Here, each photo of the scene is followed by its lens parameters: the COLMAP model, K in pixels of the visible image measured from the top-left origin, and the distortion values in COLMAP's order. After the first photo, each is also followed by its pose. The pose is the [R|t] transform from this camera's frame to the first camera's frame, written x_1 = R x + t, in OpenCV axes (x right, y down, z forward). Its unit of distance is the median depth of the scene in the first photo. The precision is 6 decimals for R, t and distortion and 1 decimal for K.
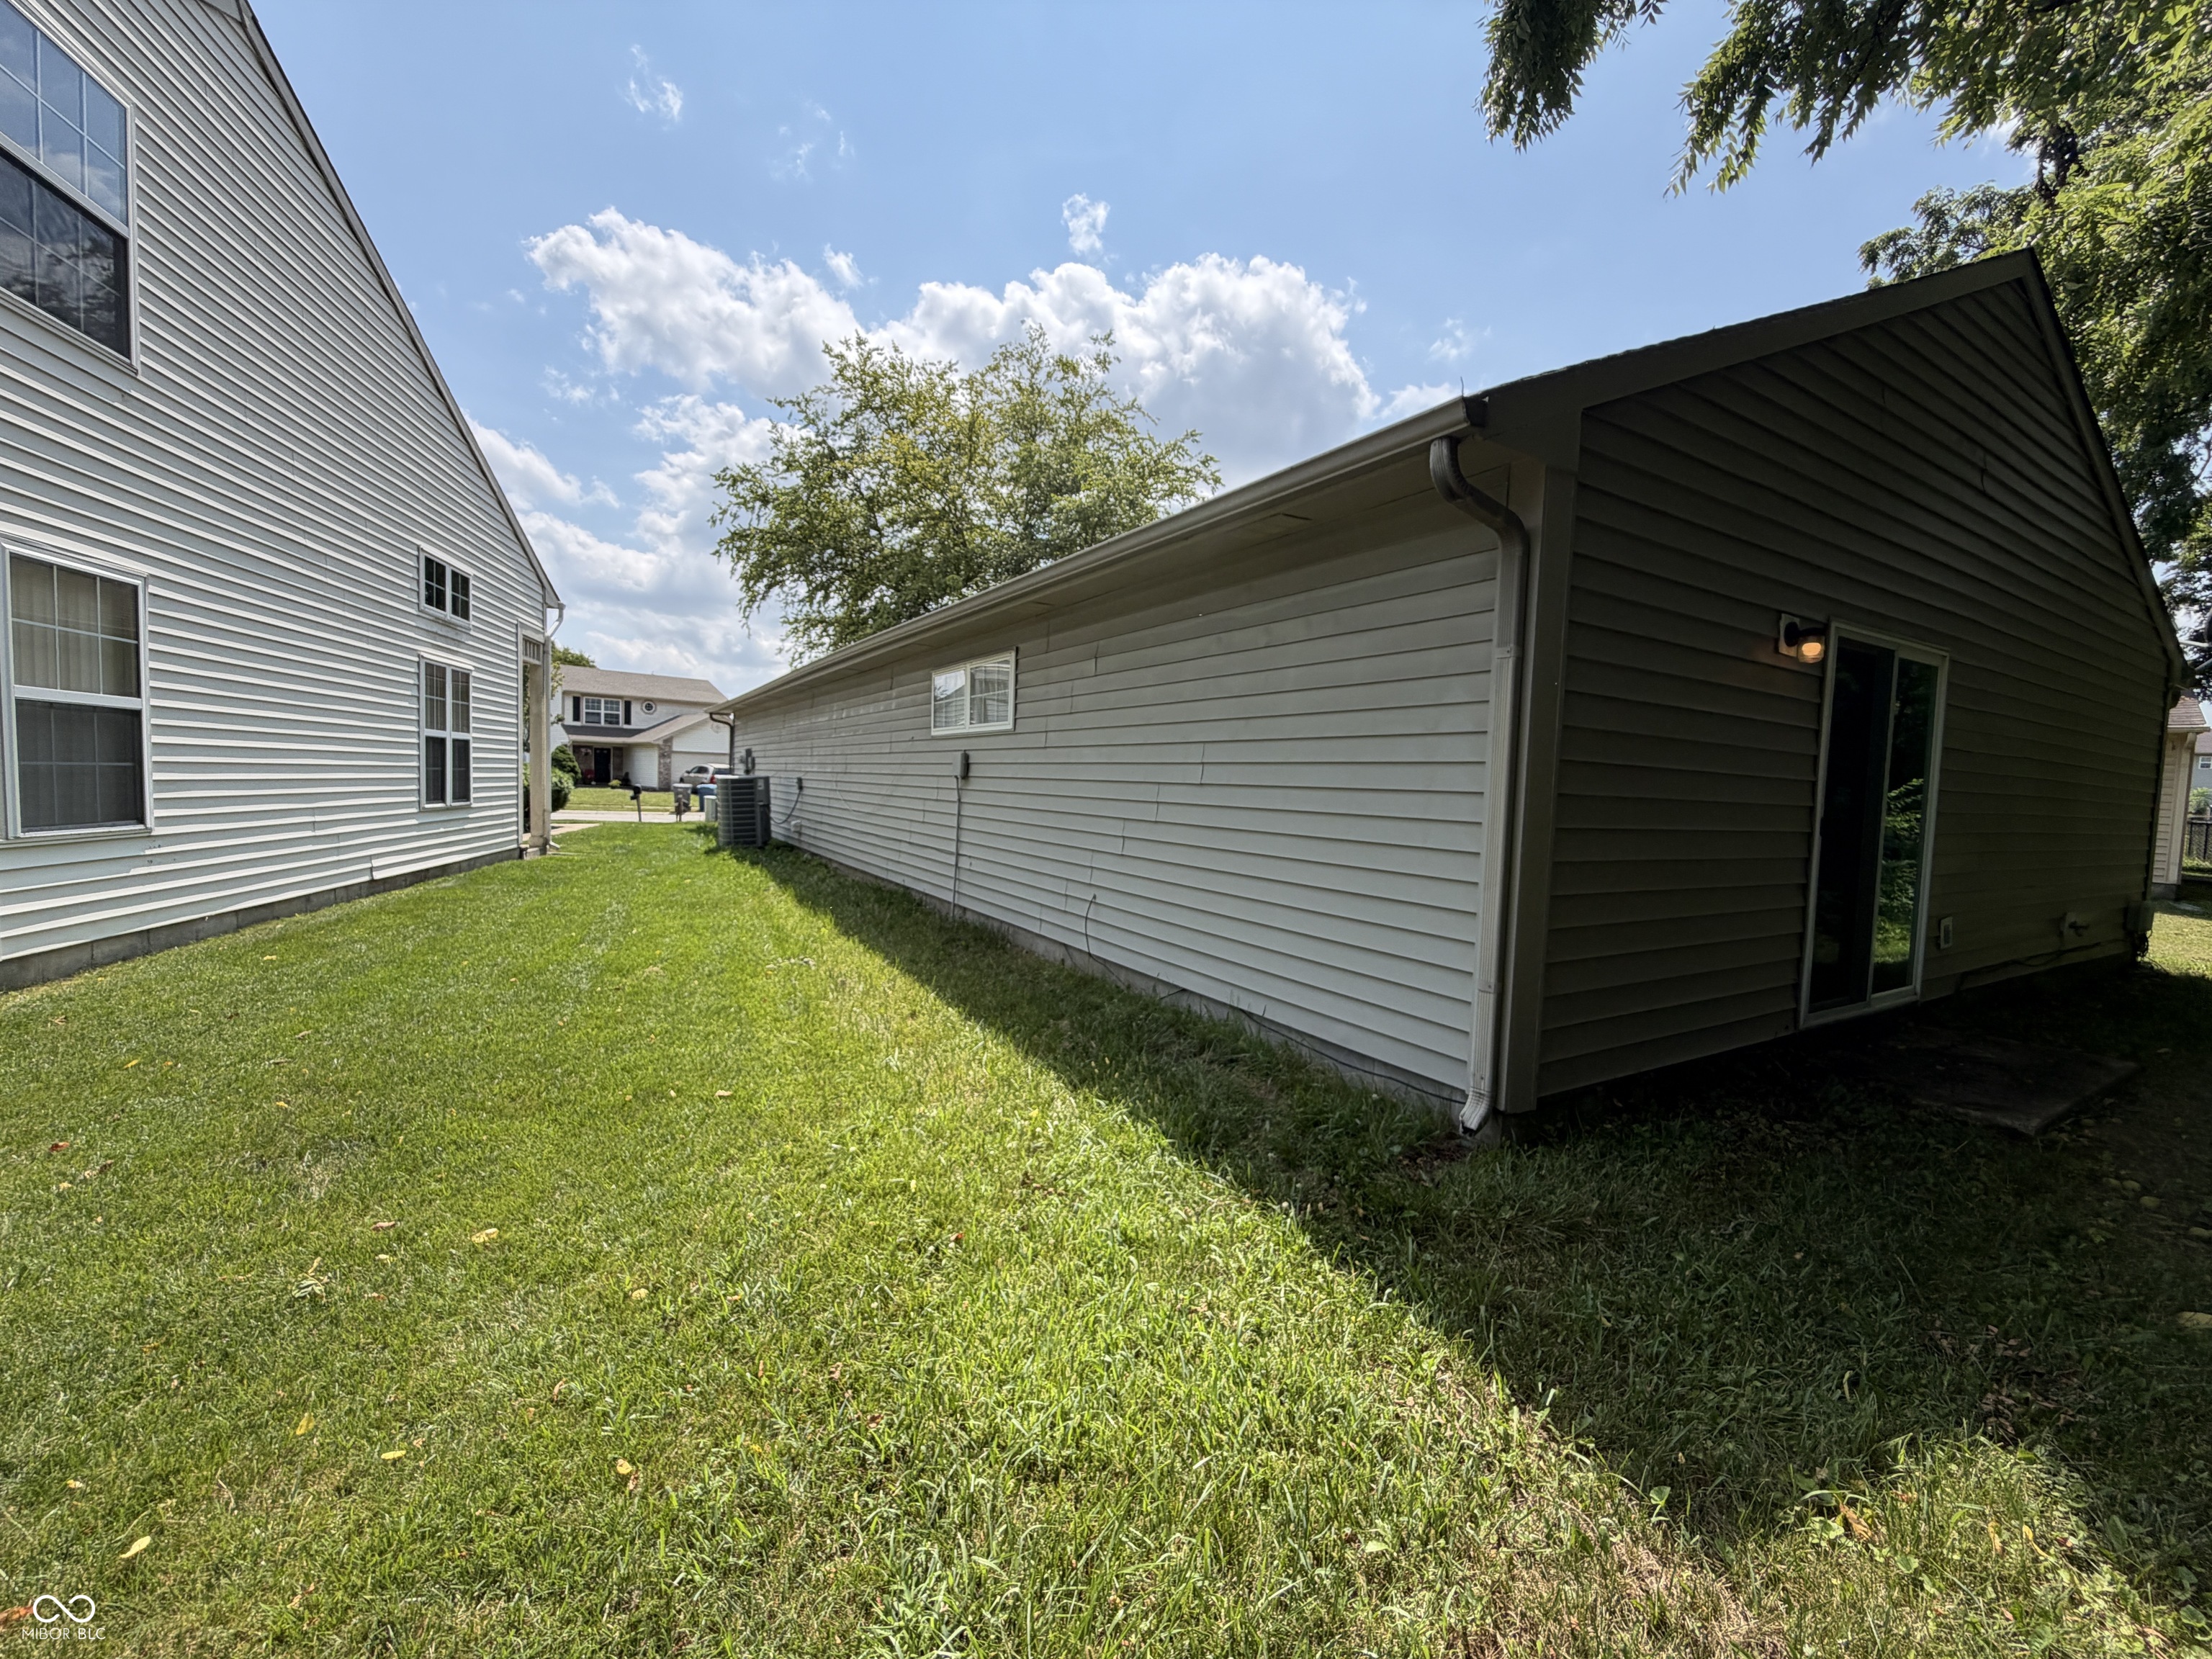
lens RADIAL K [[869.0, 0, 1106.0], [0, 869.0, 829.5], [0, 0, 1]] dist [-0.000730, 0.000521]
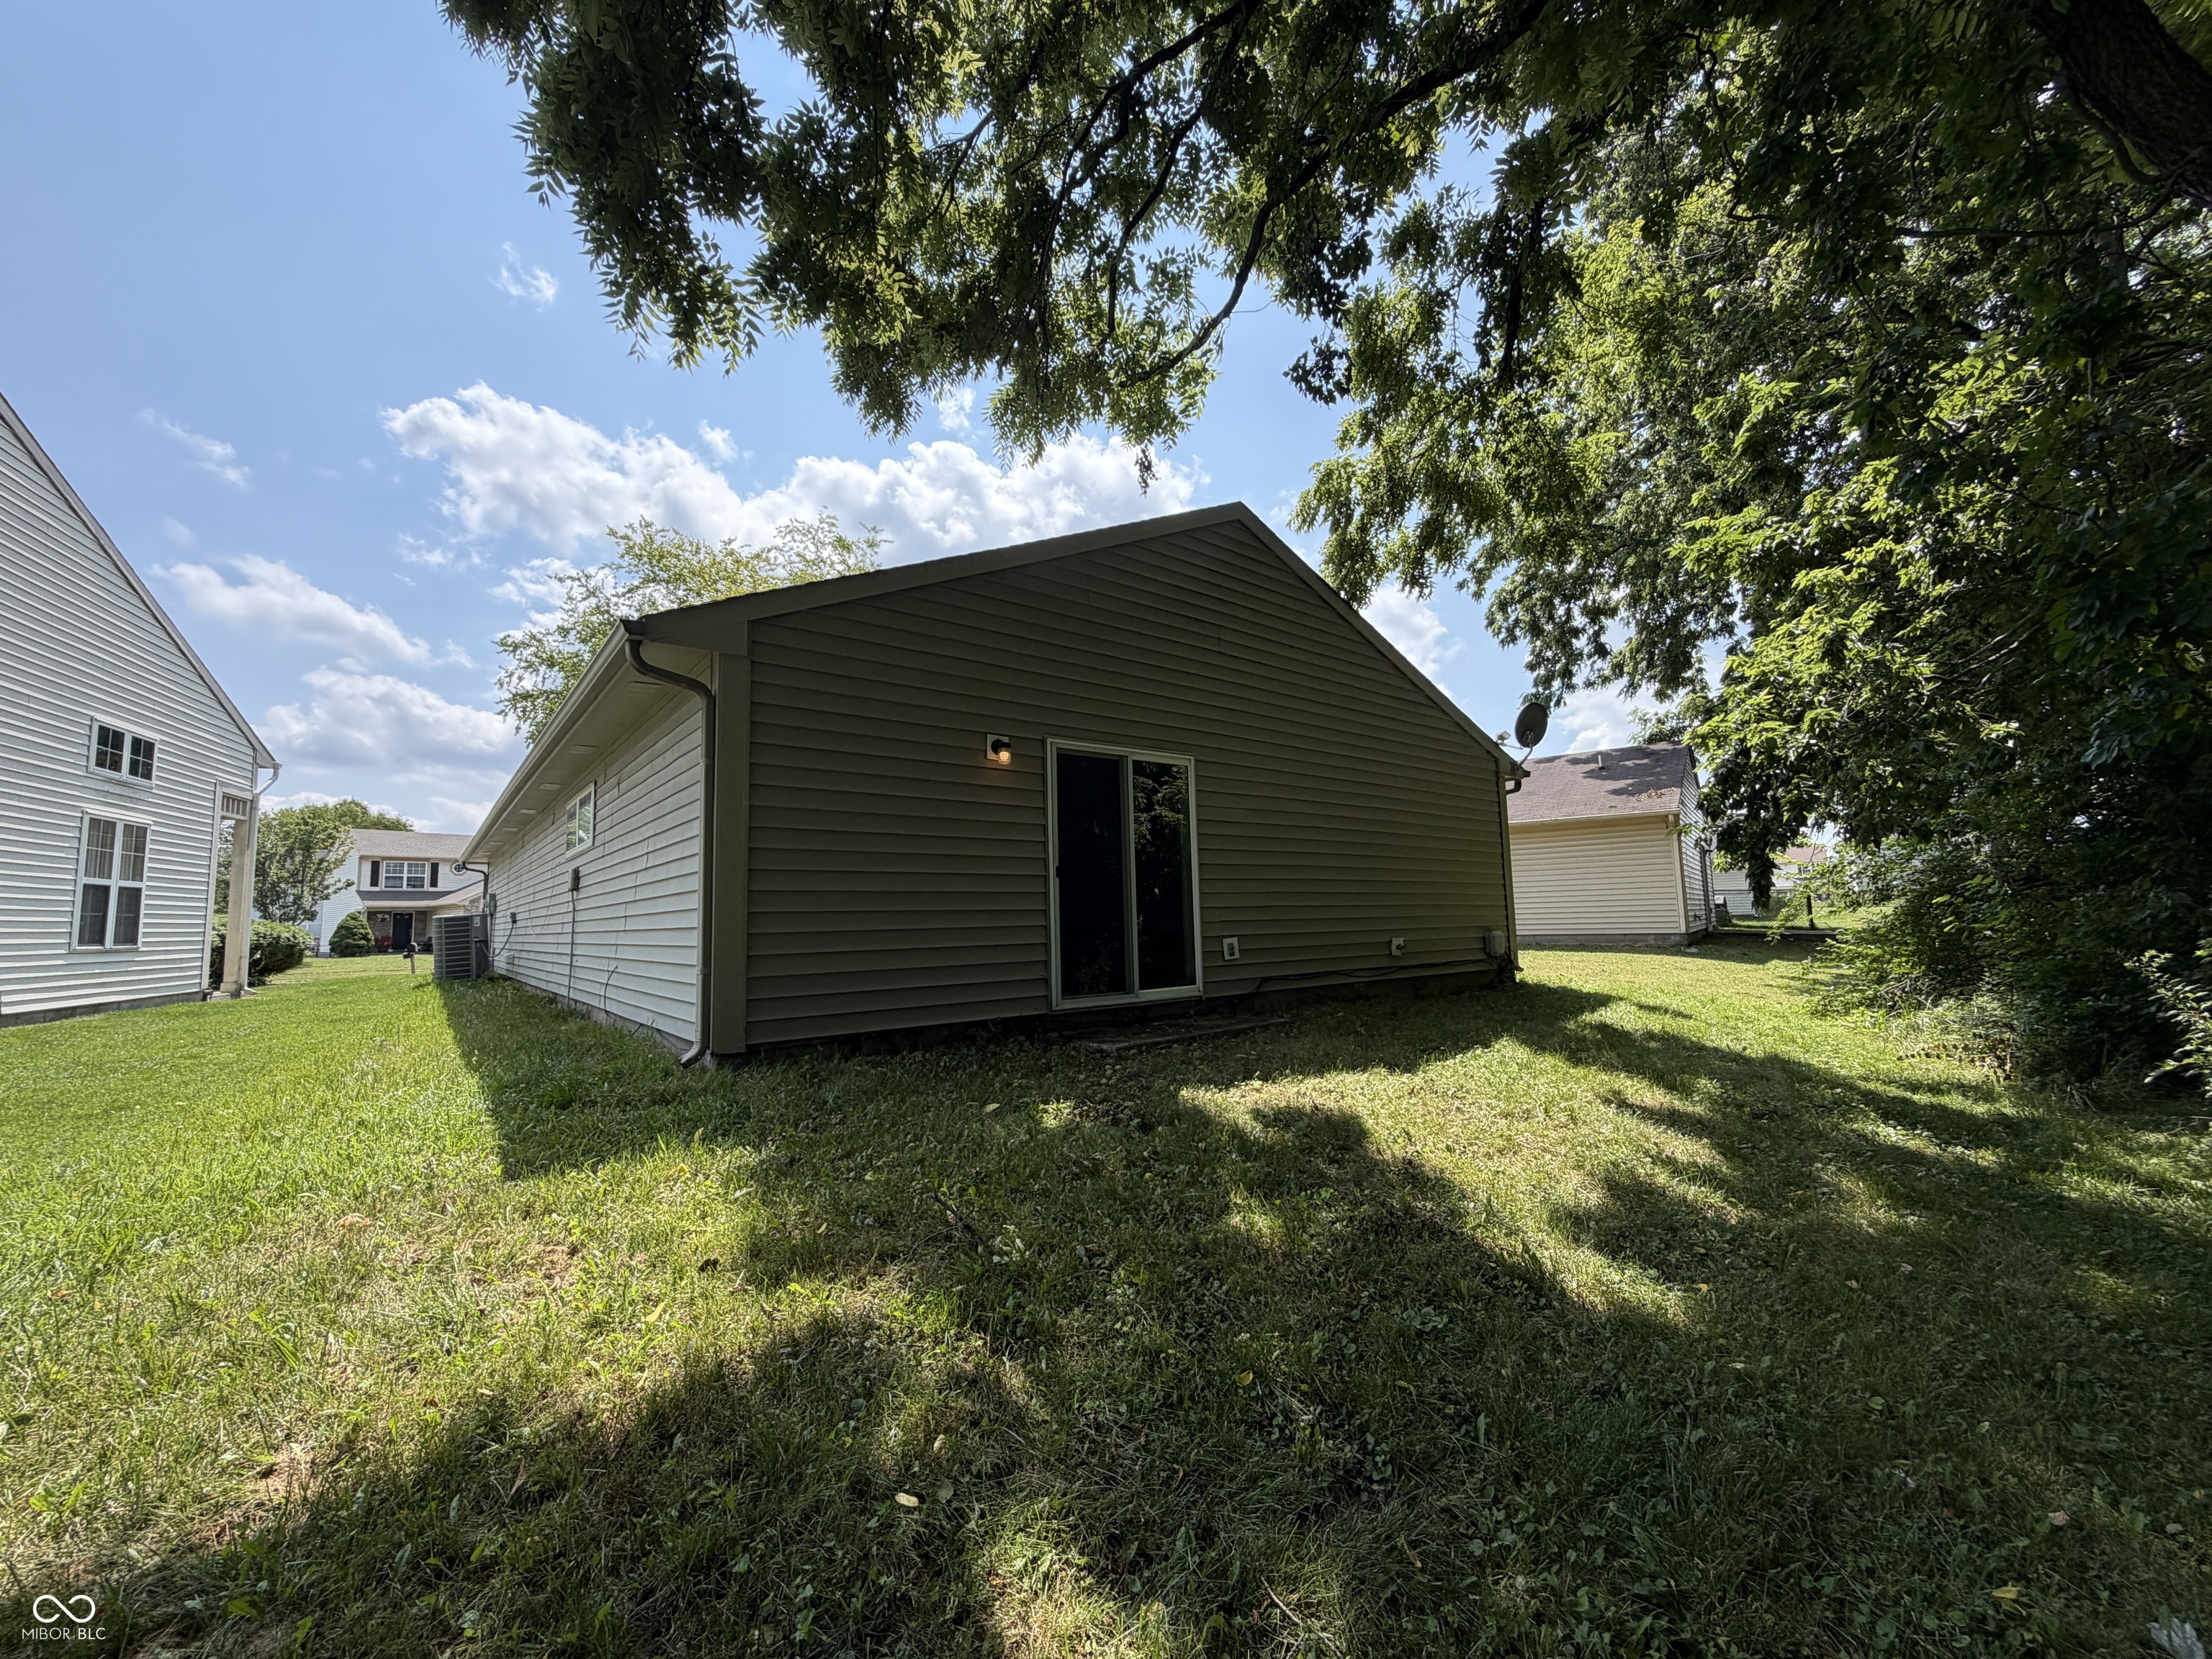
lens RADIAL K [[869.0, 0, 1106.0], [0, 869.0, 829.5], [0, 0, 1]] dist [-0.000730, 0.000521]
pose [[0.990117, -0.046936, 0.132154, 0.327974], [0.067236, 0.985841, -0.153615, 0.074470], [-0.123073, 0.160983, 0.979254, -0.228343]]
